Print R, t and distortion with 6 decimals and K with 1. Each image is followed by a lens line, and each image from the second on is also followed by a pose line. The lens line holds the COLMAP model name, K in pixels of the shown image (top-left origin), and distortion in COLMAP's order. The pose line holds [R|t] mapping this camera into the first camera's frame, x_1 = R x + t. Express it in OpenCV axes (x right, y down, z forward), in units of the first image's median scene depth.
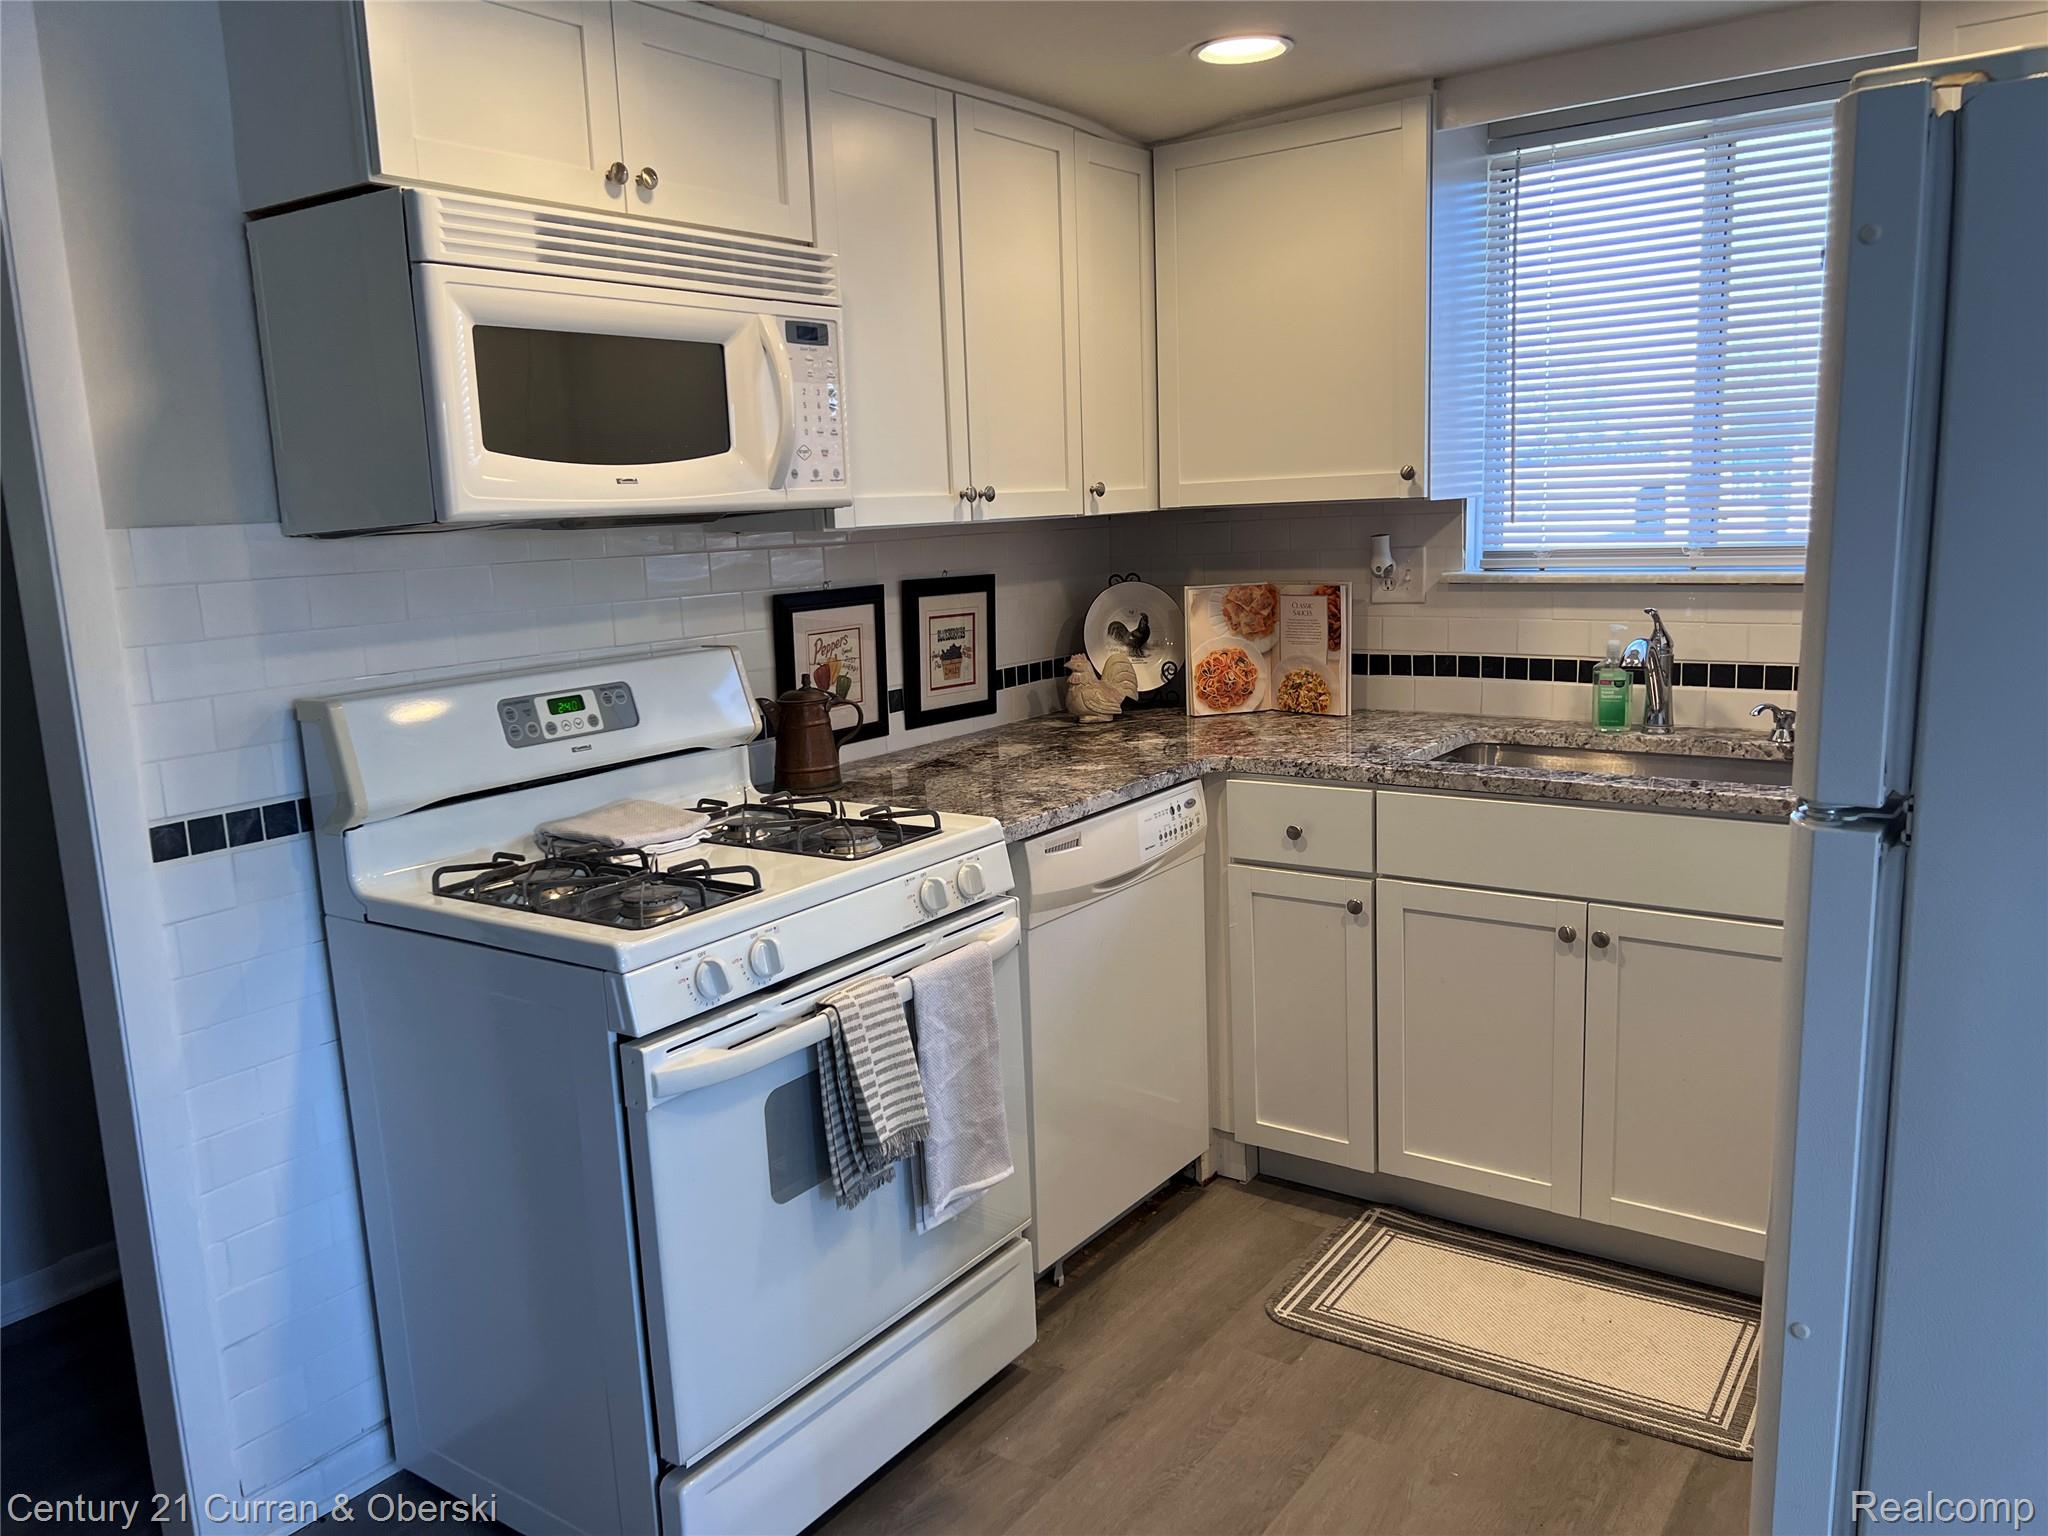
lens RADIAL K [[1537.5, 0, 1012.6], [0, 1537.5, 771.9], [0, 0, 1]] dist [0.030897, -0.022339]
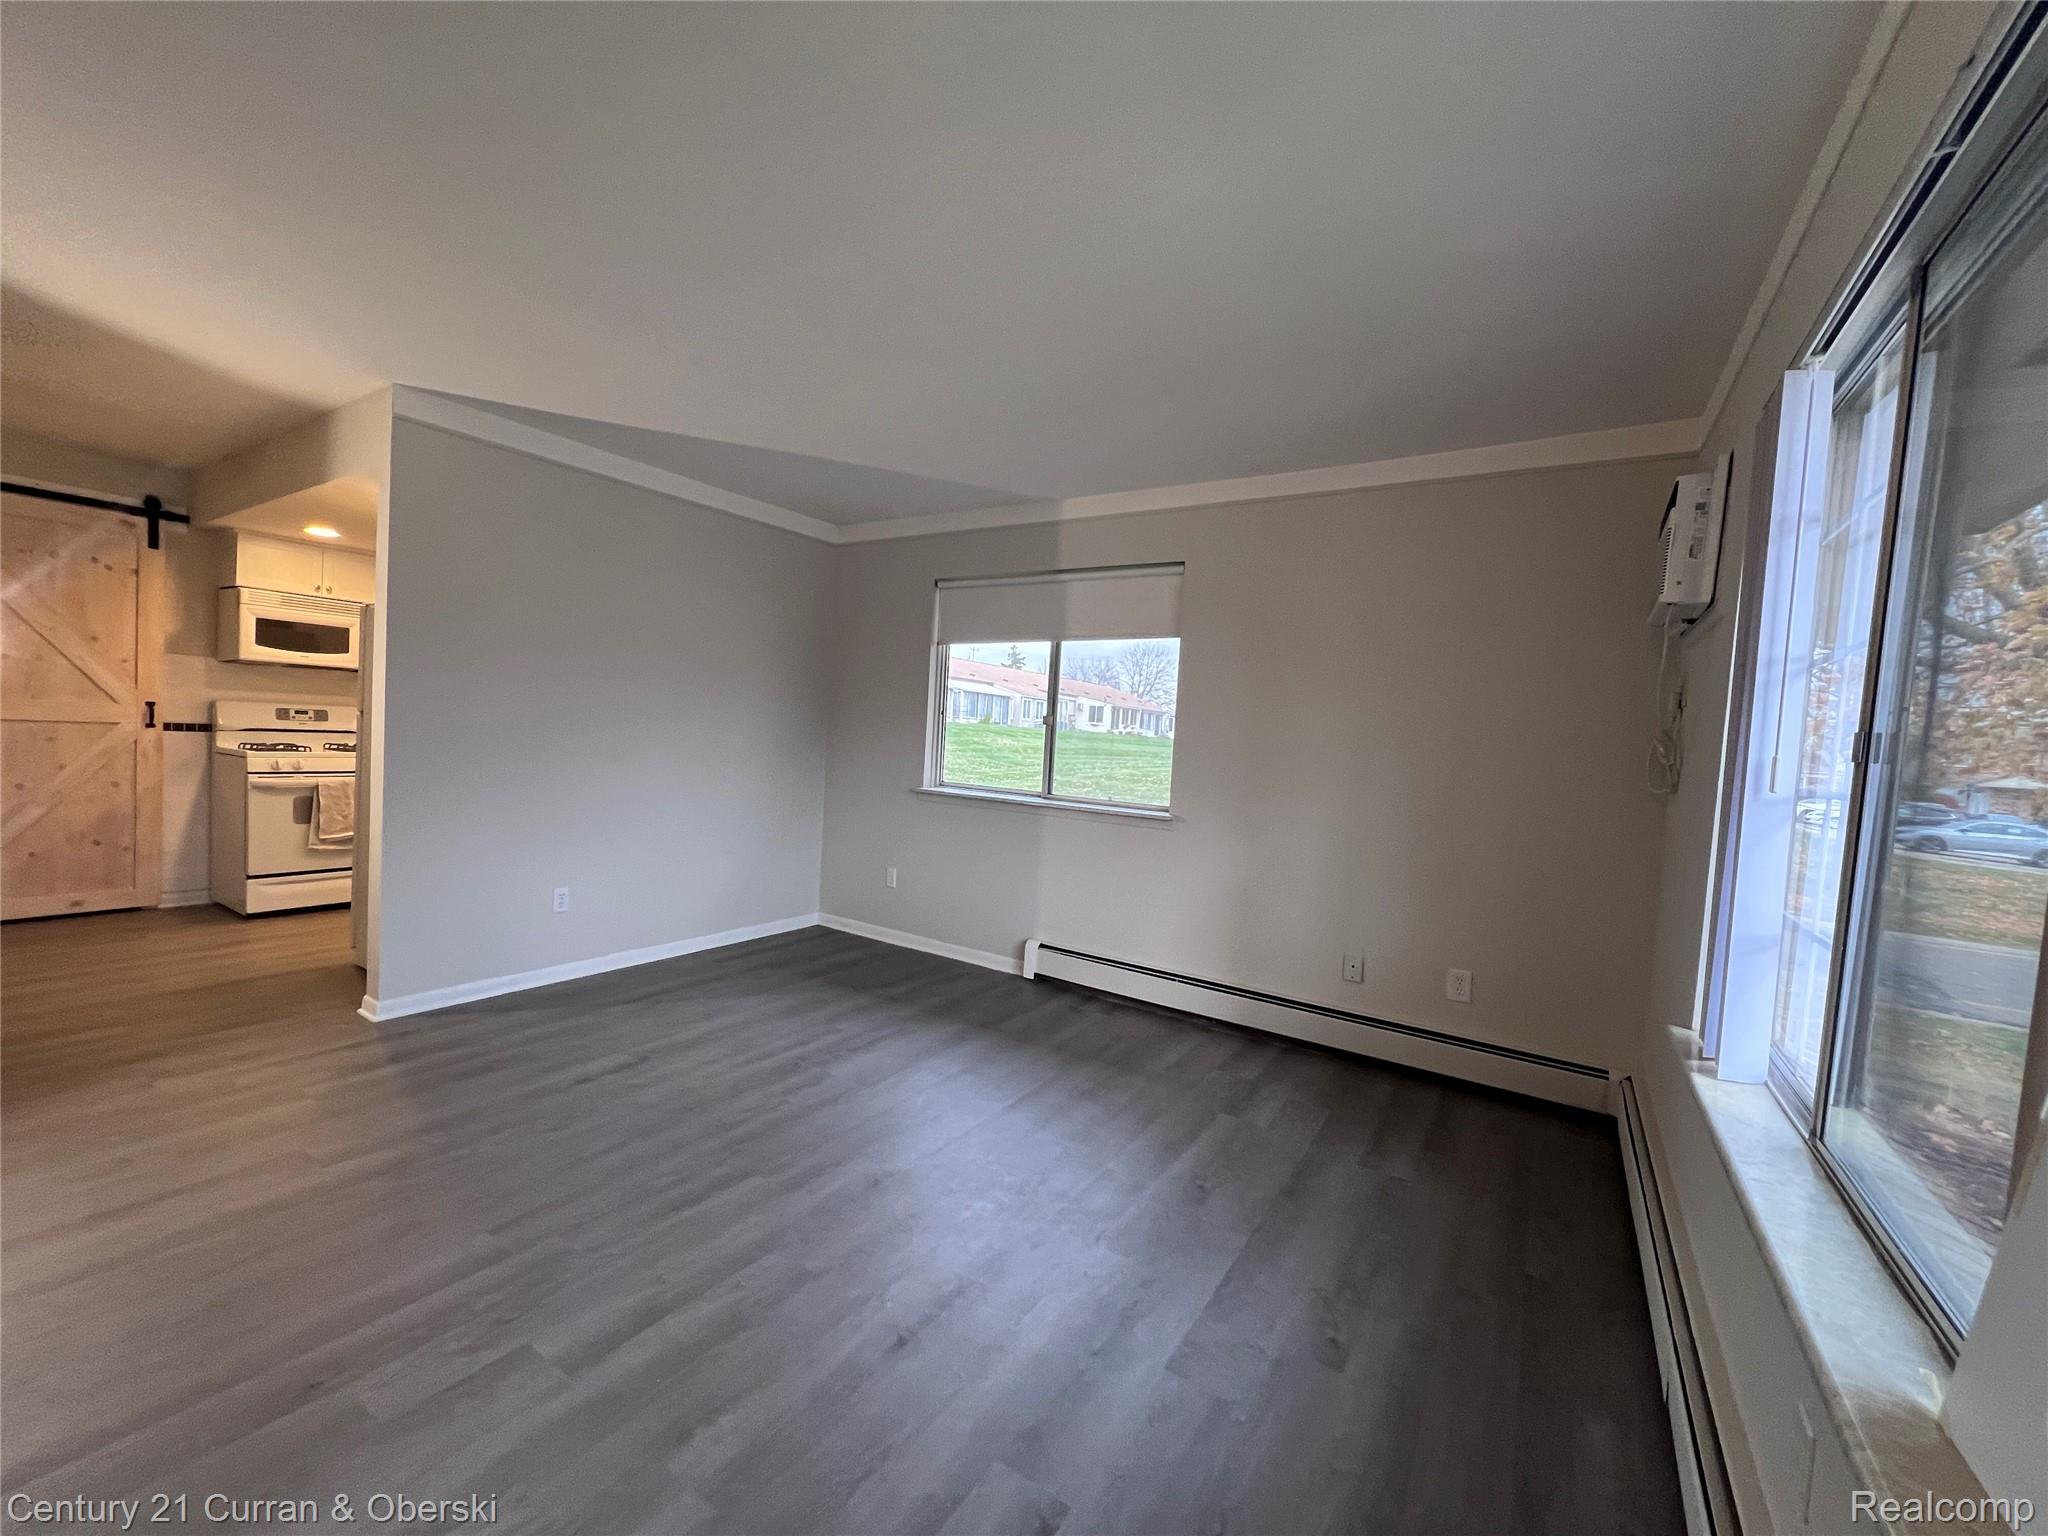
lens RADIAL K [[819.6, 0, 1025.8], [0, 819.6, 770.5], [0, 0, 1]] dist [-0.000398, 0.000184]
pose [[0.994215, 0.094524, 0.051017, 1.478544], [-0.086816, 0.986825, -0.136528, 0.230385], [-0.063250, 0.131309, 0.989322, -1.183936]]
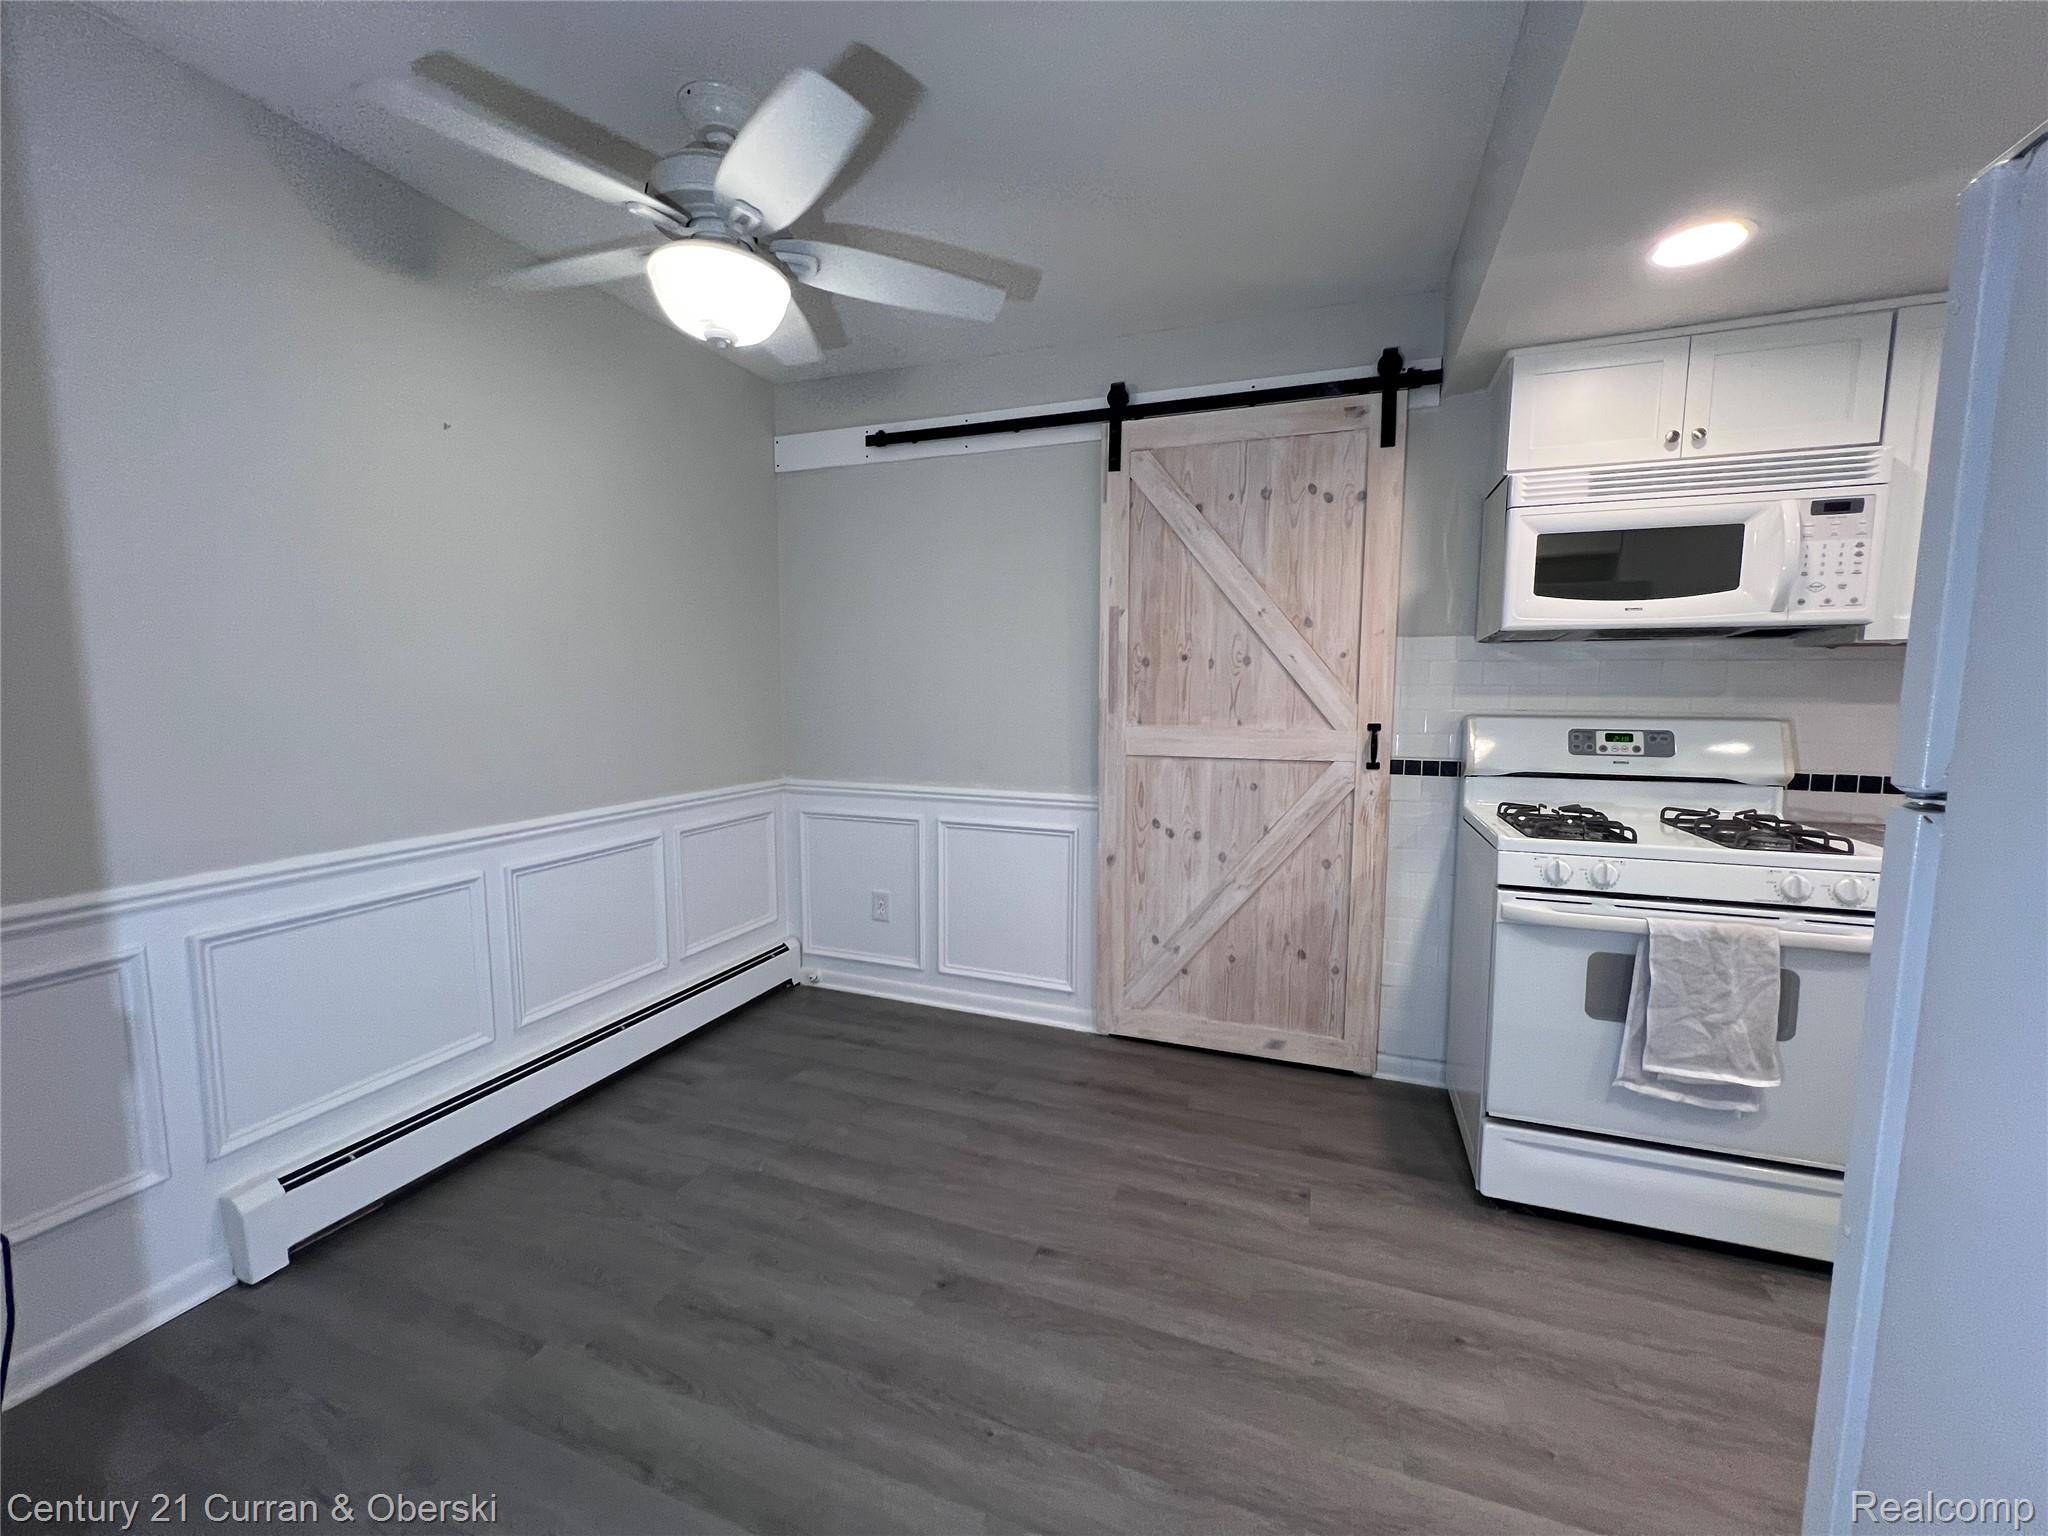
lens RADIAL K [[819.6, 0, 1026.1], [0, 819.6, 768.5], [0, 0, 1]] dist [-0.000398, 0.000184]
pose [[0.264138, 0.136296, -0.954806, 0.452130], [-0.184130, 0.978883, 0.088795, 0.034620], [0.946746, 0.152354, 0.283656, 0.081474]]
